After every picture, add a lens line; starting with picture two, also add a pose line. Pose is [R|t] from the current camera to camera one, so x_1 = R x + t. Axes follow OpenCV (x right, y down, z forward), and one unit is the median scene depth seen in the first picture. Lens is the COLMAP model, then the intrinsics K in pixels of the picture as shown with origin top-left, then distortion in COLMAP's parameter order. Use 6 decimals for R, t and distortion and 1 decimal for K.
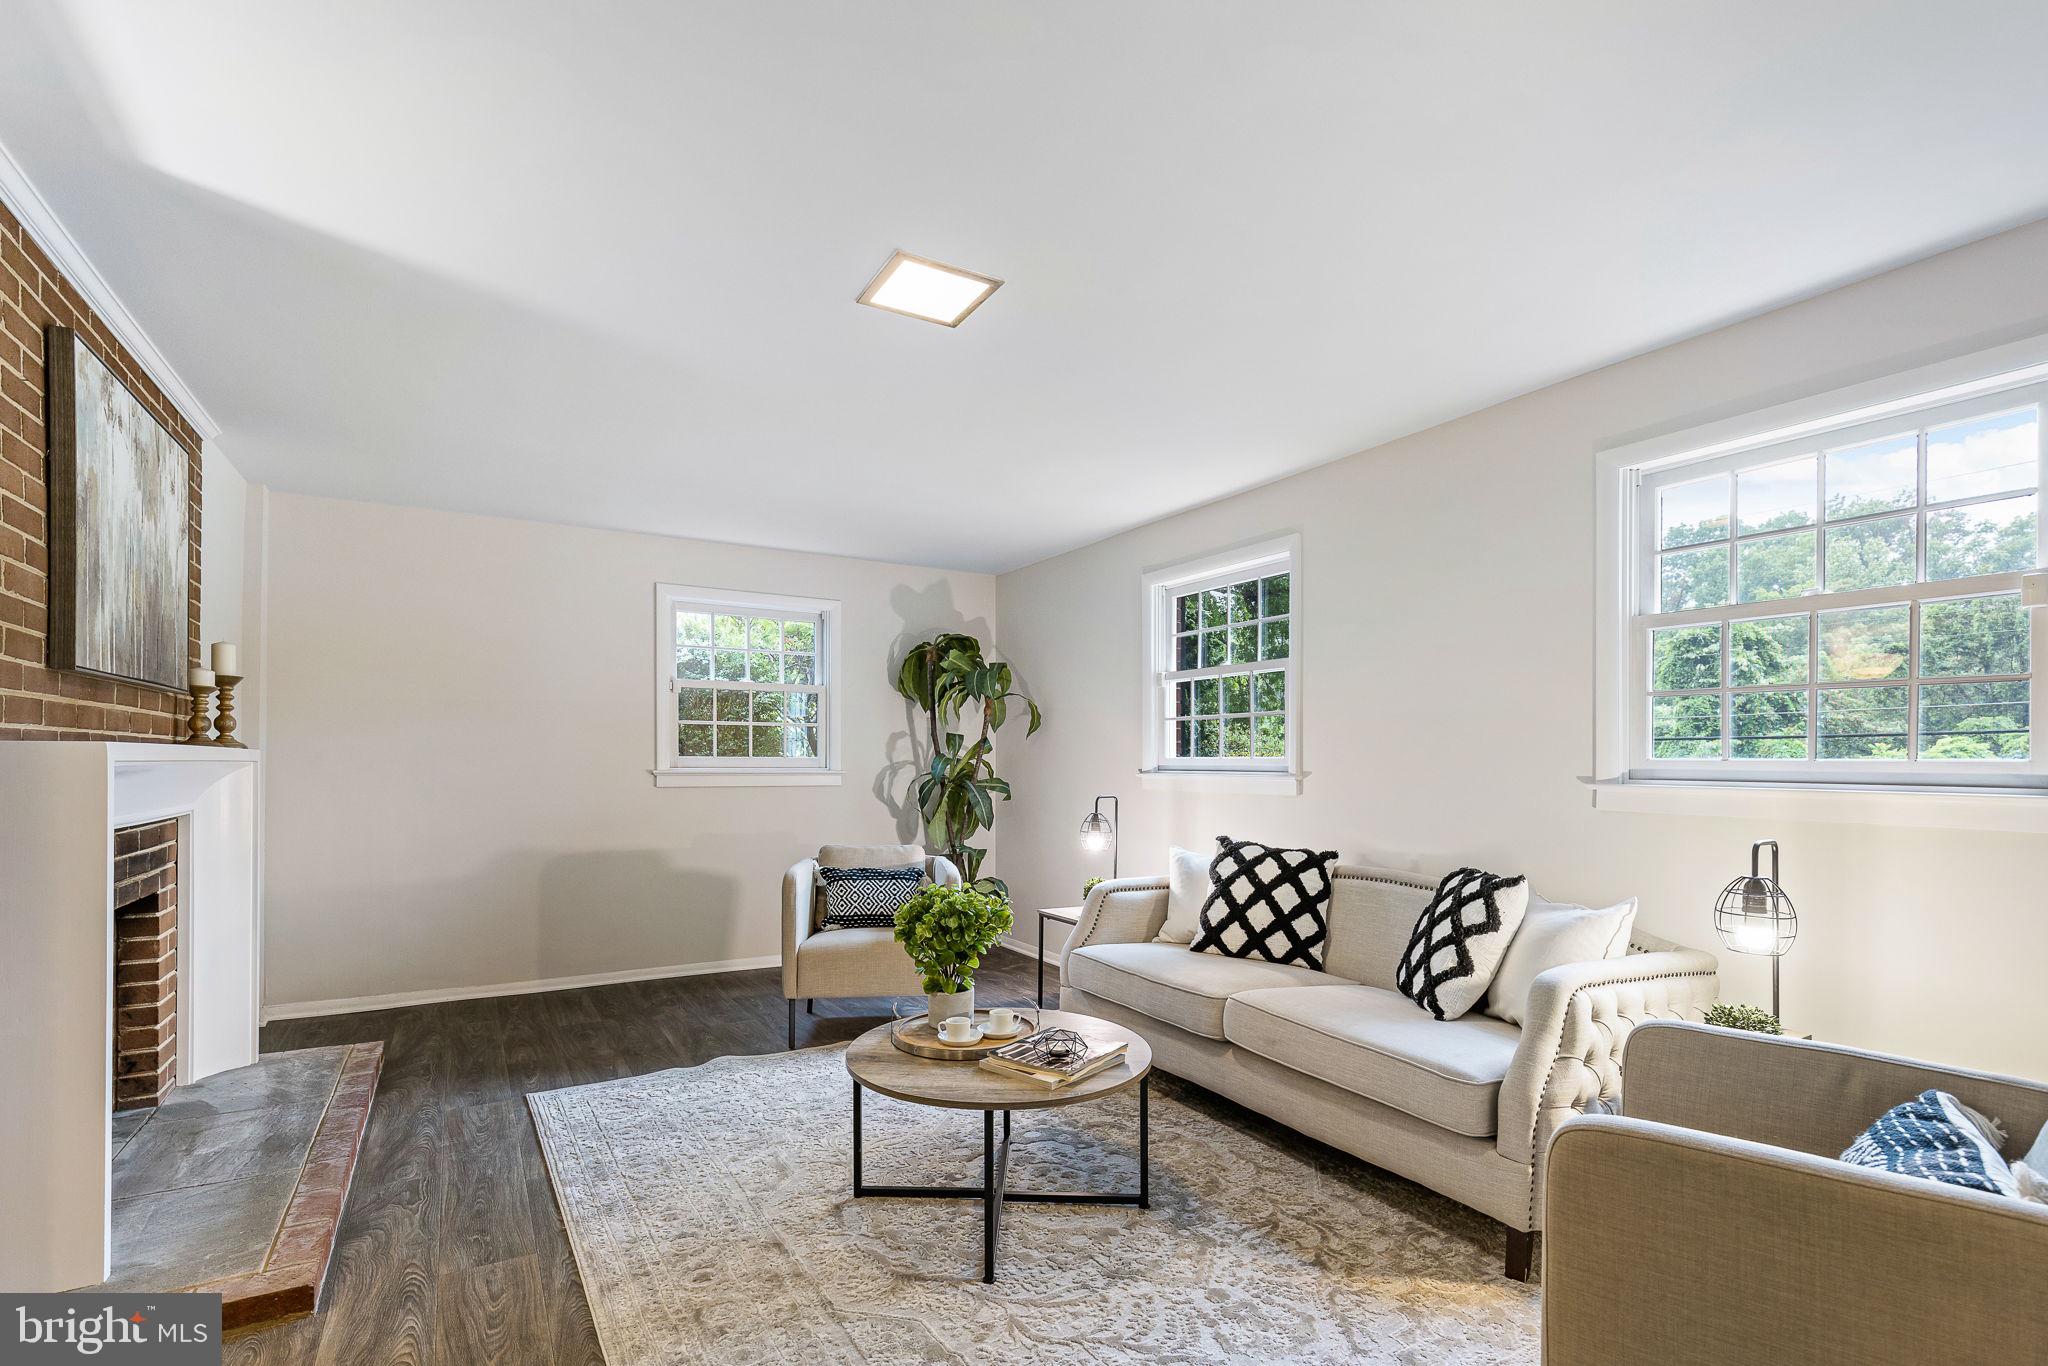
lens RADIAL K [[916.1, 0, 944.2], [0, 916.1, 757.2], [0, 0, 1]] dist [0.012041, -0.000634]
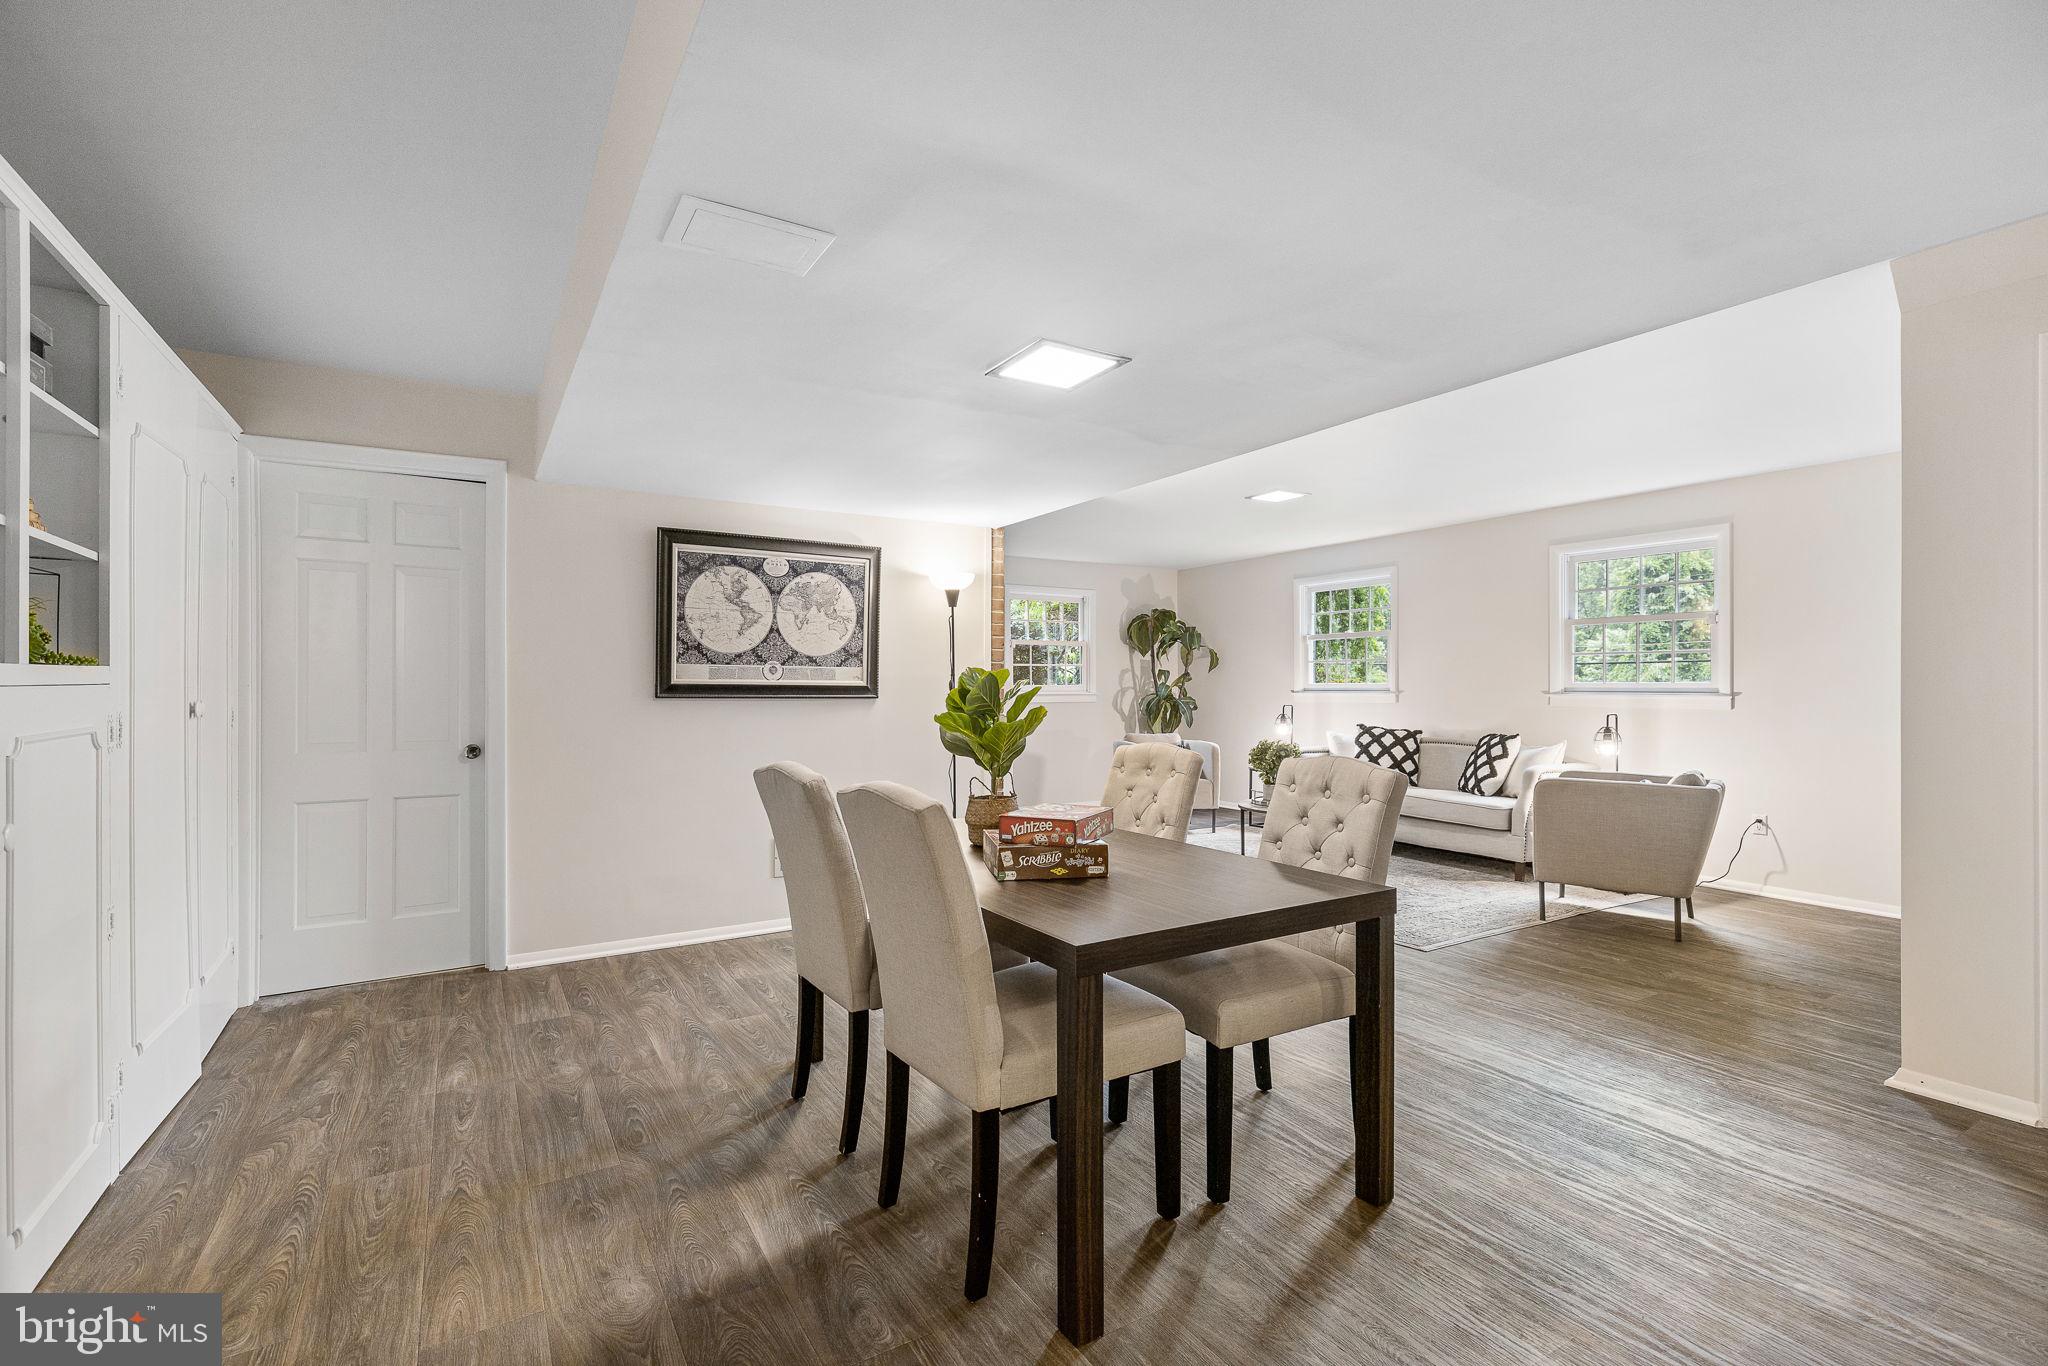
lens RADIAL K [[916.1, 0, 930.0], [0, 916.1, 691.3], [0, 0, 1]] dist [0.012041, -0.000634]
pose [[0.999826, -0.009260, 0.016222, -0.661825], [0.009131, 0.999926, 0.007999, -0.006473], [-0.016295, -0.007850, 0.999836, -0.961714]]
